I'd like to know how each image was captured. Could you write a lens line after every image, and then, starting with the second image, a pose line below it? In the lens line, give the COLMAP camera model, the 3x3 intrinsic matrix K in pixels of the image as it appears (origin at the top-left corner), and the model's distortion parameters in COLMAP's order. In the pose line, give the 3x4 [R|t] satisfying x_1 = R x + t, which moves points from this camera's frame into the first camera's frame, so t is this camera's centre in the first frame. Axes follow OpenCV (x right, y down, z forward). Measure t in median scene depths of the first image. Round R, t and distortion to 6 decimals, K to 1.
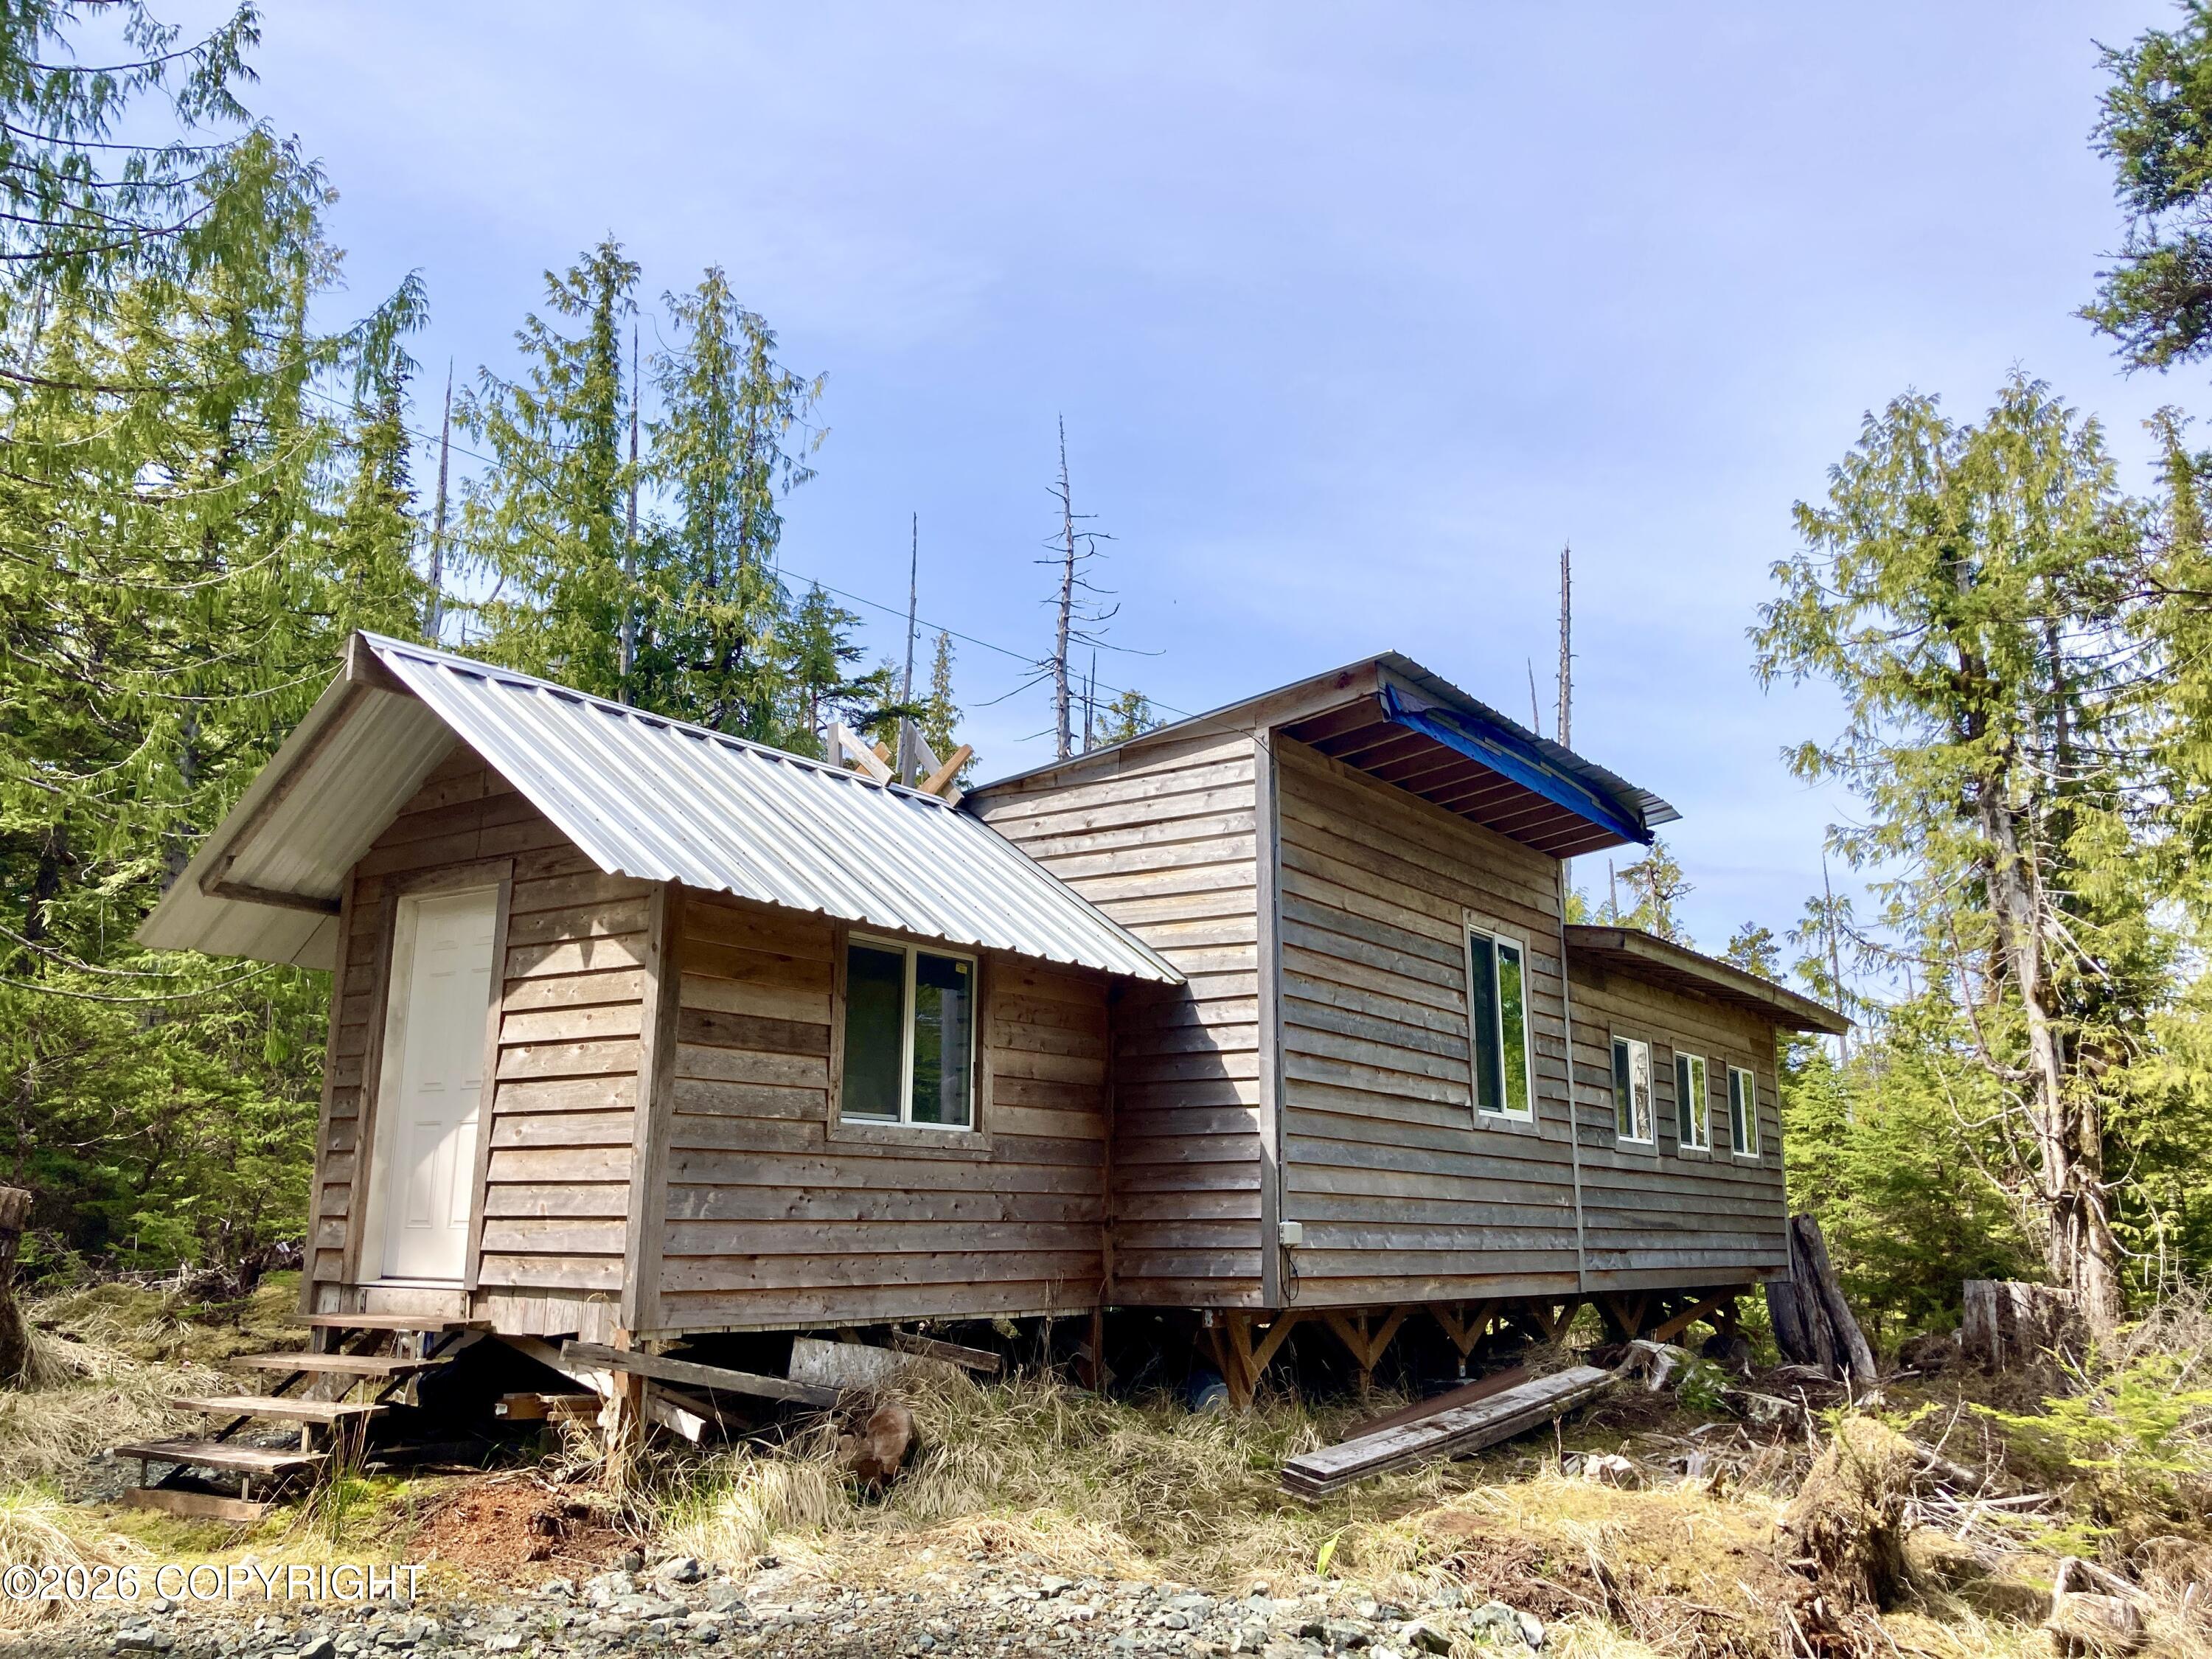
lens RADIAL K [[1806.4, 0, 1103.9], [0, 1806.4, 846.2], [0, 0, 1]] dist [0.053596, -0.073130]
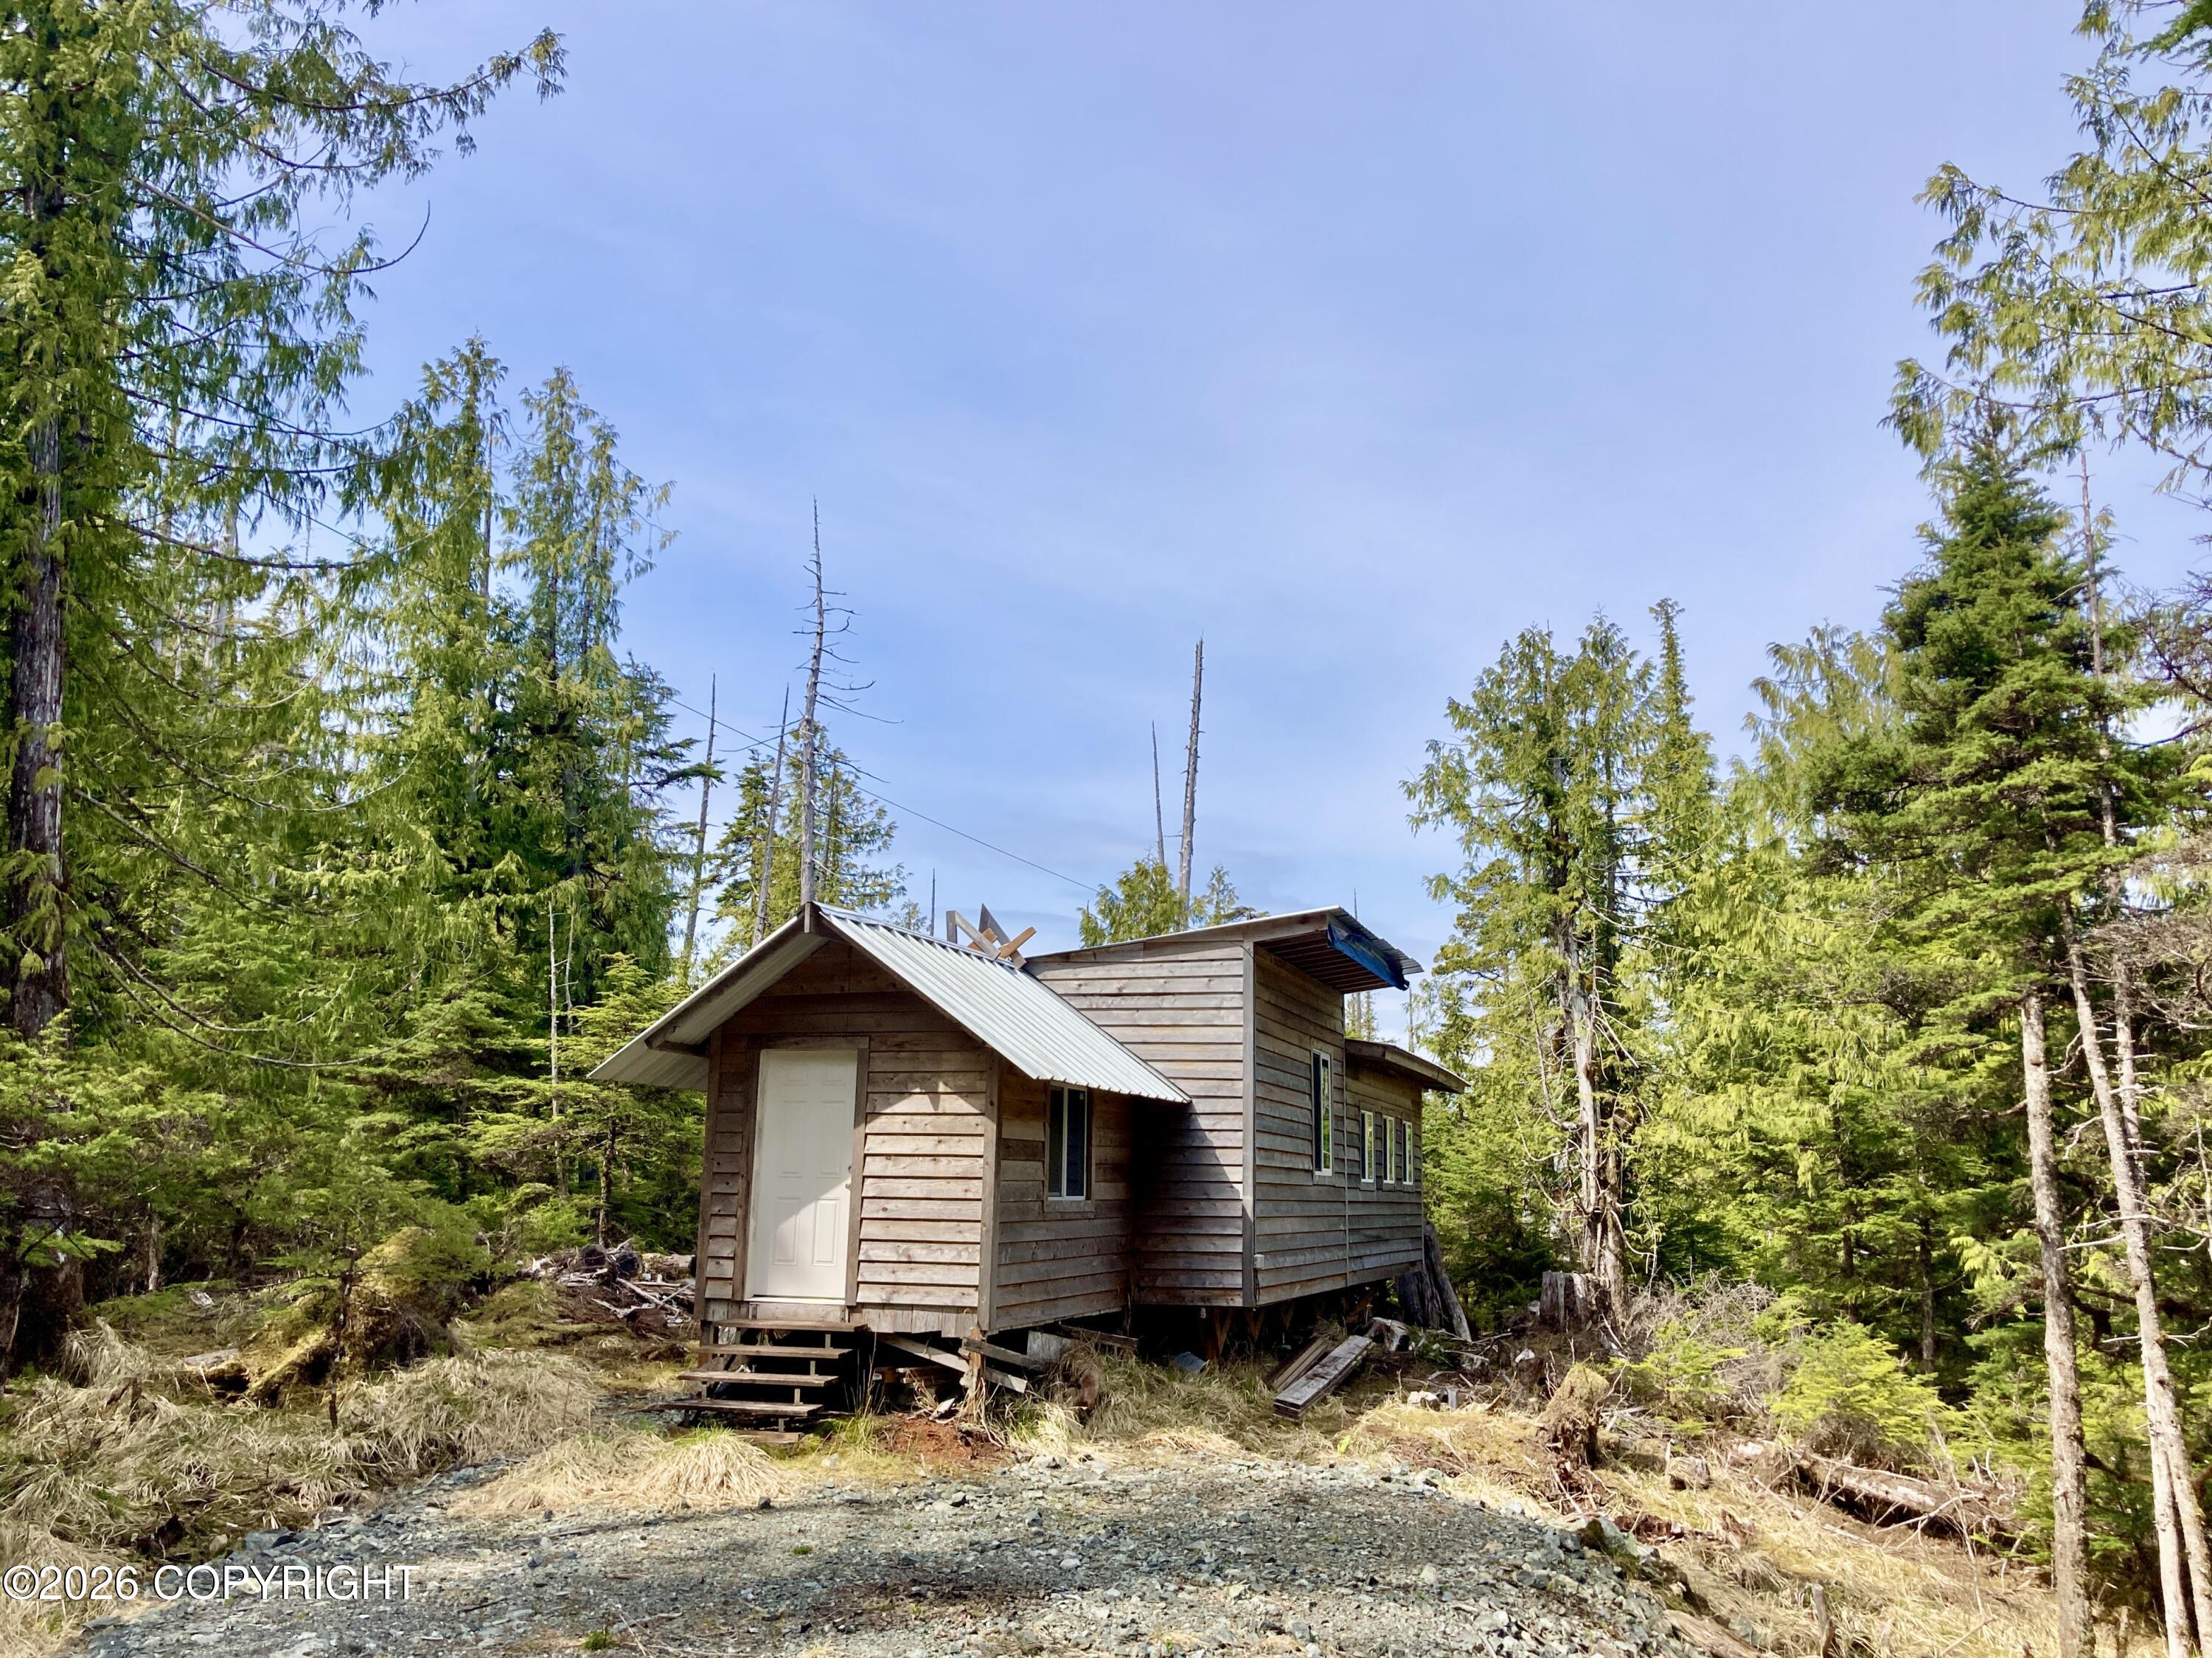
lens RADIAL K [[1806.3, 0, 1151.9], [0, 1806.3, 900.8], [0, 0, 1]] dist [0.053596, -0.073130]
pose [[0.953301, 0.057089, 0.296578, -0.302270], [-0.071829, 0.996653, 0.039036, -0.102452], [-0.293357, -0.058516, 0.954210, -0.311837]]
